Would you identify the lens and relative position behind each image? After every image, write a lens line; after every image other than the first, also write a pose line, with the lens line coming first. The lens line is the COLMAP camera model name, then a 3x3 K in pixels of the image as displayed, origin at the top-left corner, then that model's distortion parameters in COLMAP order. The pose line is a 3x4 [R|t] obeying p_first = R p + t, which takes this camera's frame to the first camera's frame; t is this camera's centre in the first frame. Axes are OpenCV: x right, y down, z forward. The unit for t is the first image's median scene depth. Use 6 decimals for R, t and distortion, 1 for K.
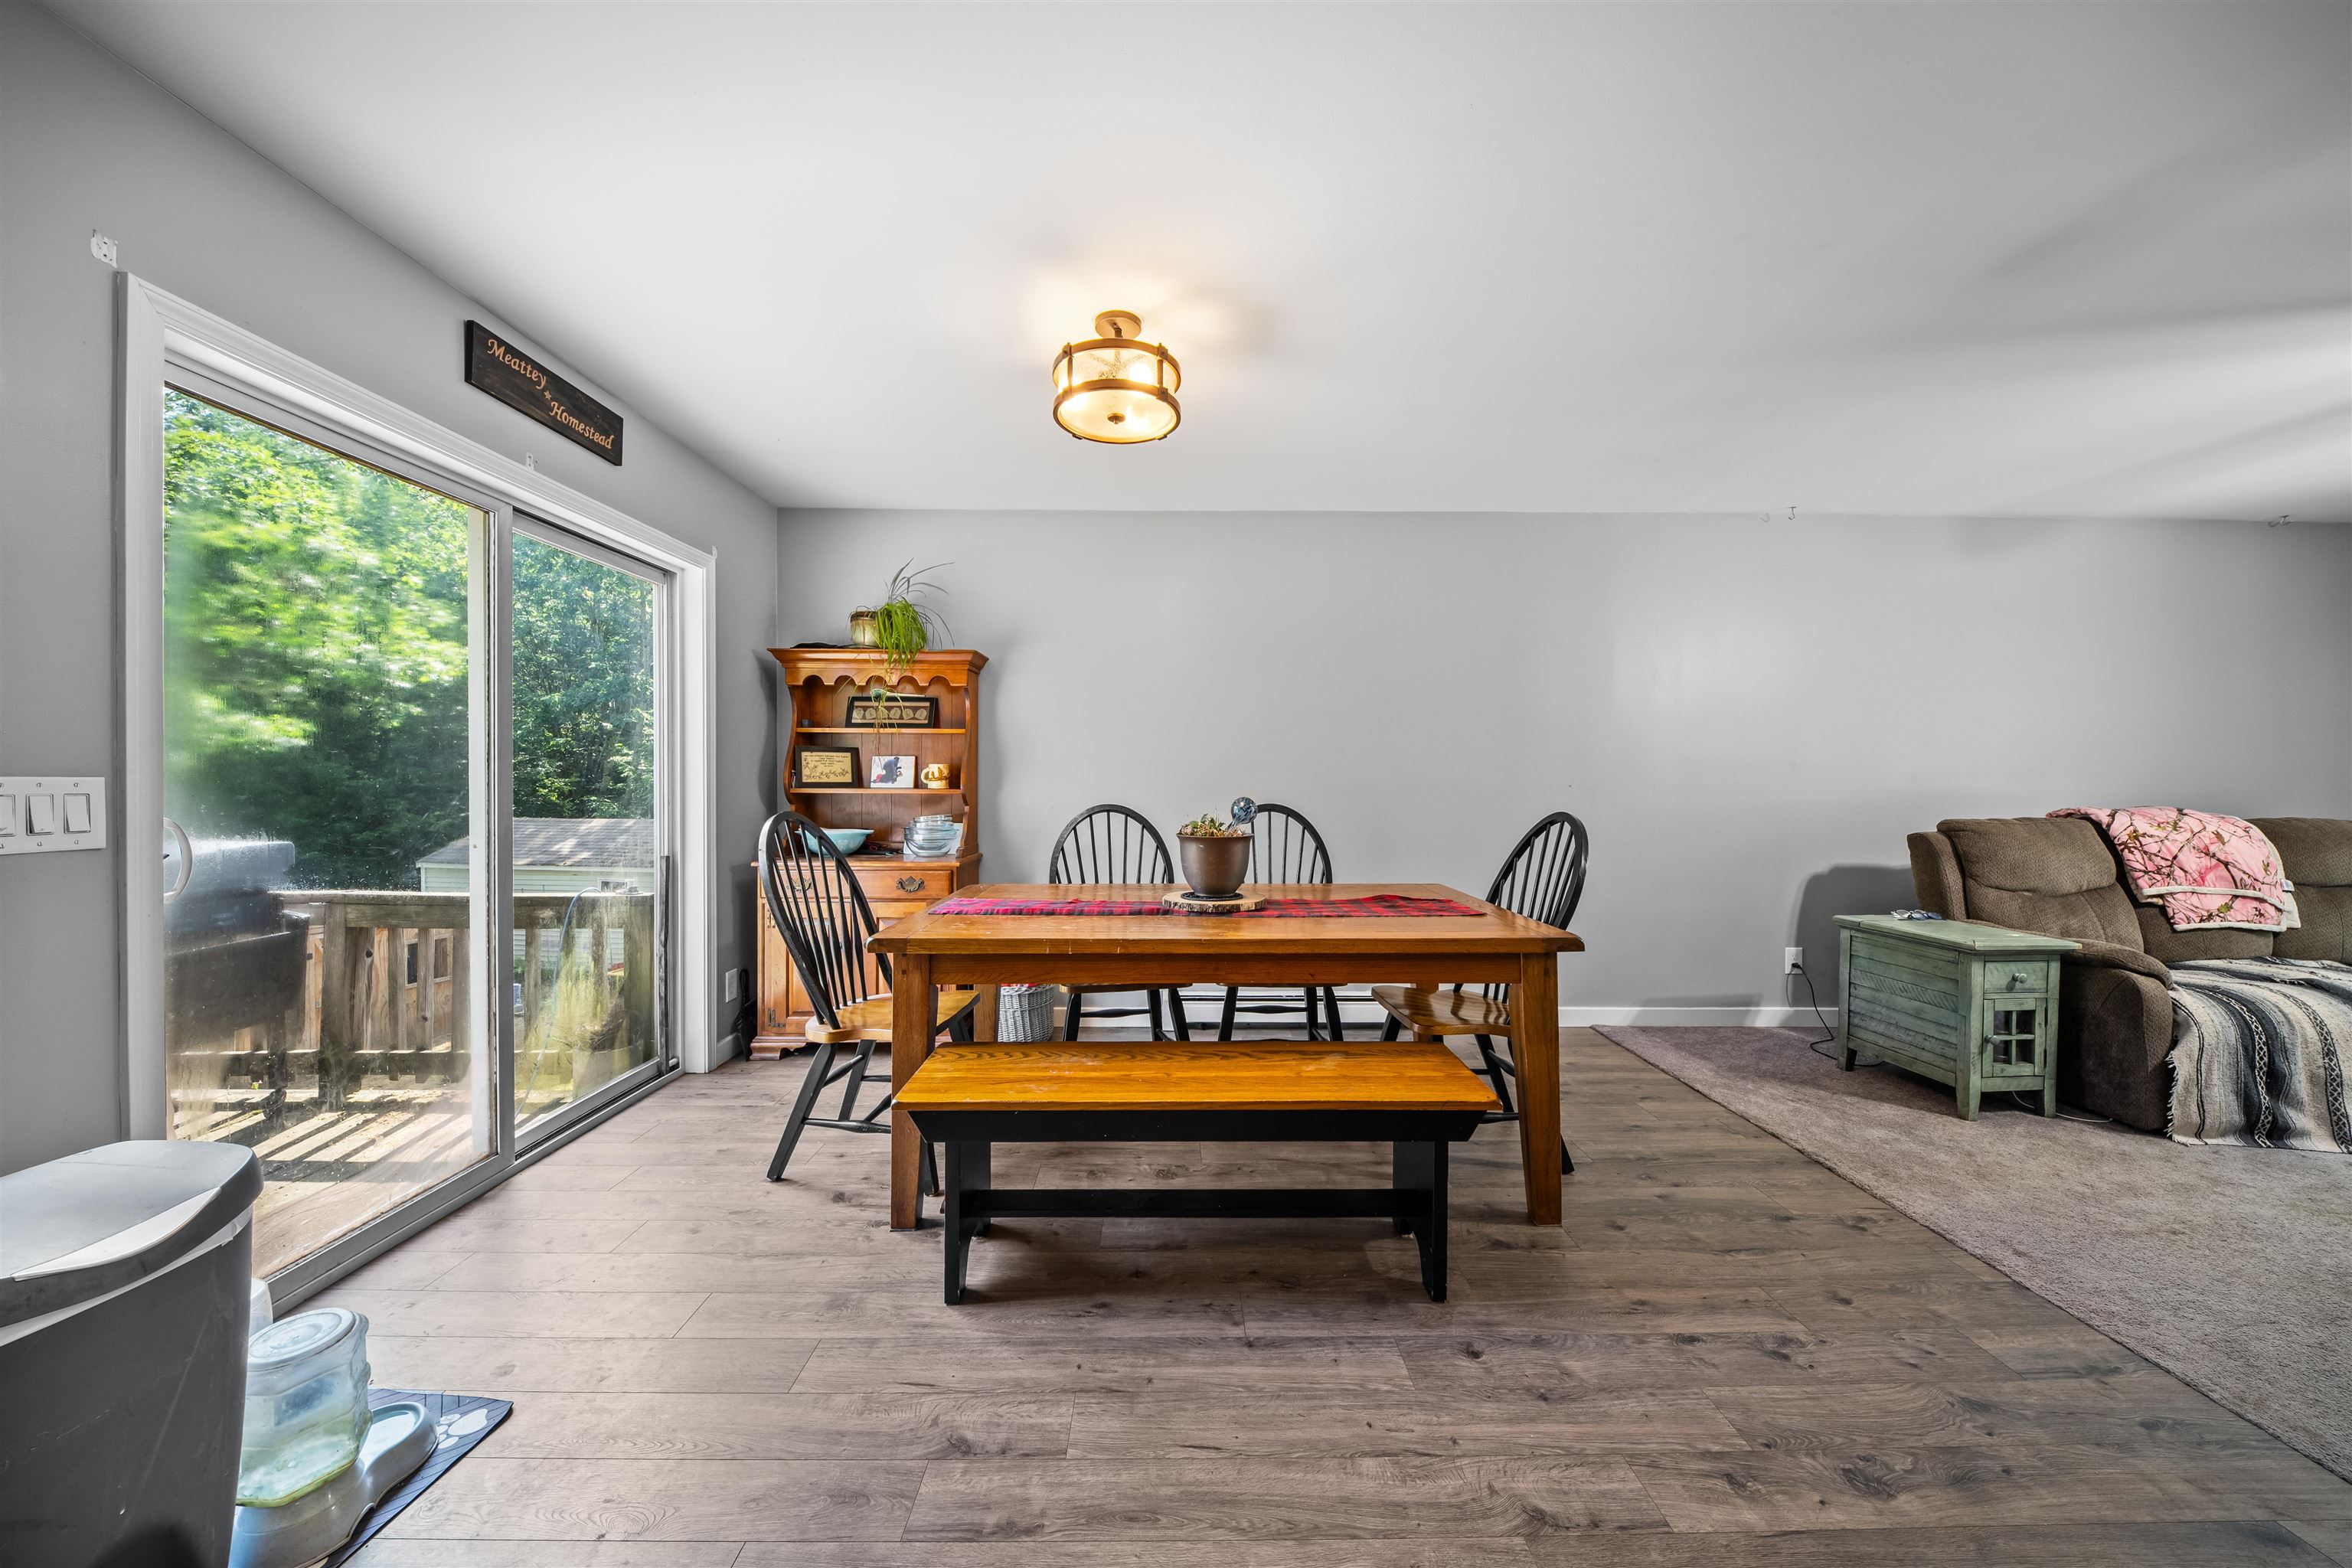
lens RADIAL K [[830.4, 0, 1196.8], [0, 830.4, 782.8], [0, 0, 1]] dist [-0.003720, -0.000385]
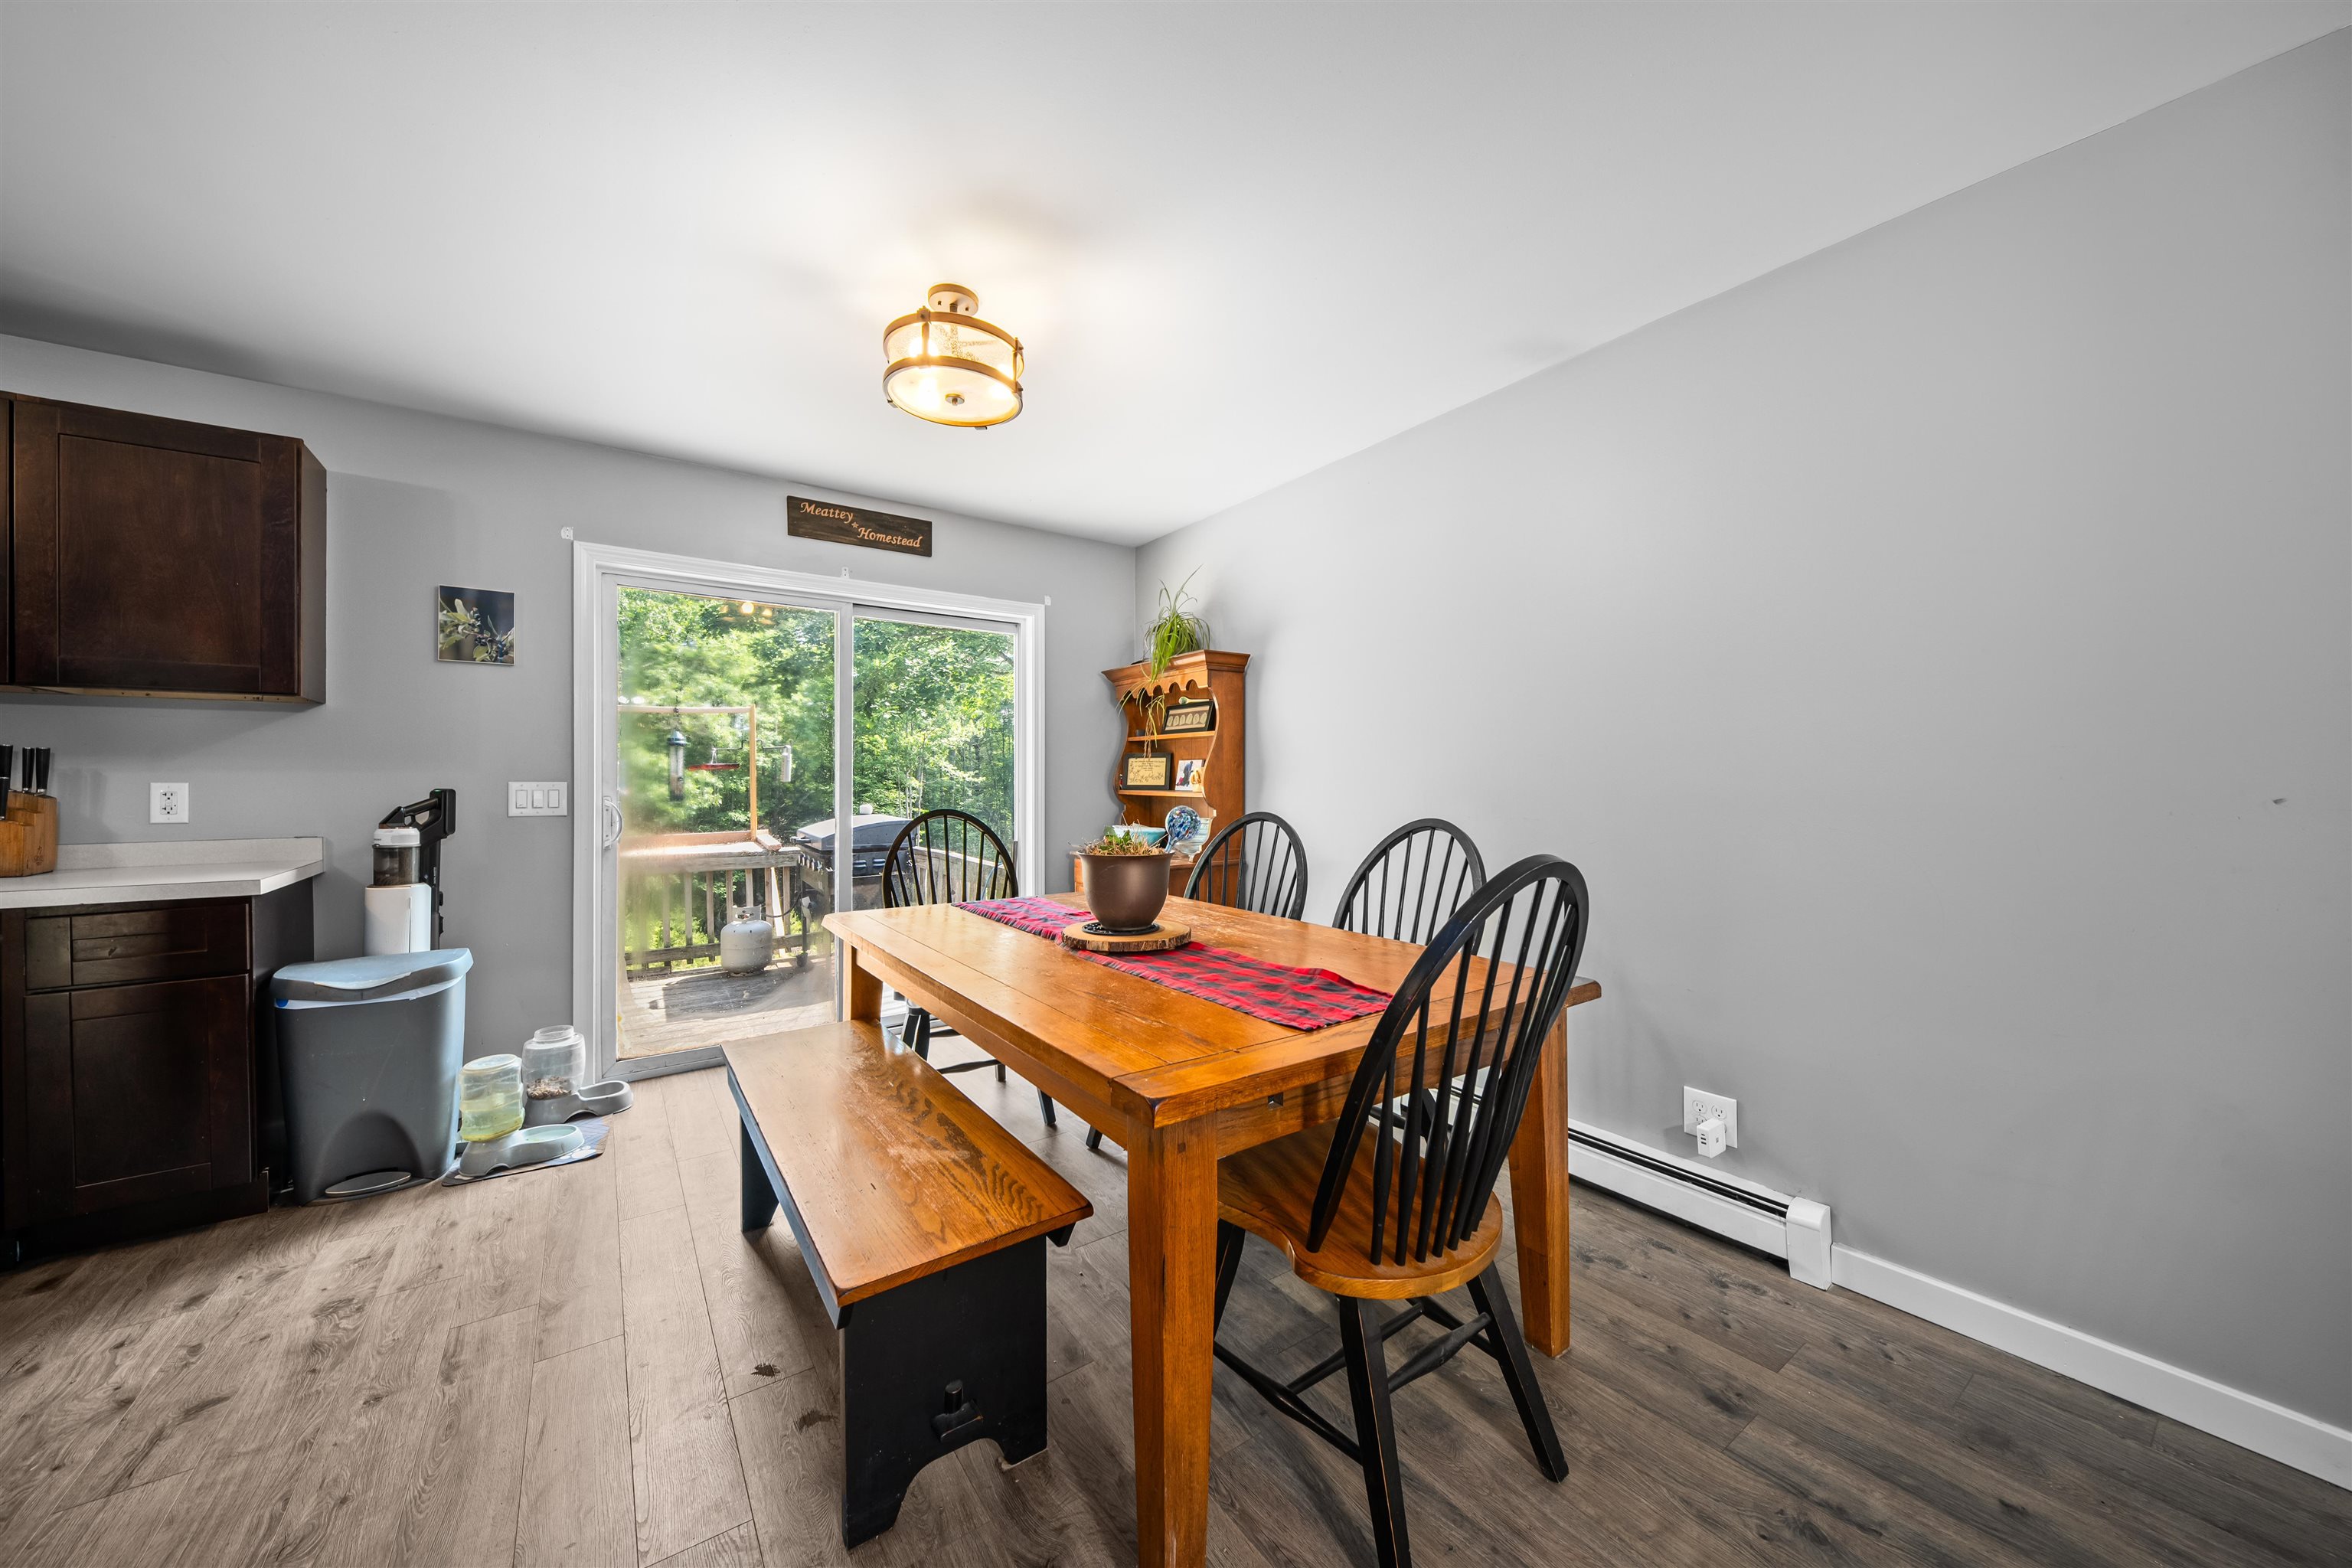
lens RADIAL K [[830.4, 0, 1191.2], [0, 830.4, 780.9], [0, 0, 1]] dist [-0.003720, -0.000385]
pose [[0.565953, -0.000806, -0.824437, 0.707298], [-0.003327, 0.999989, -0.003262, -0.003748], [0.824431, 0.004589, 0.565944, 0.586718]]
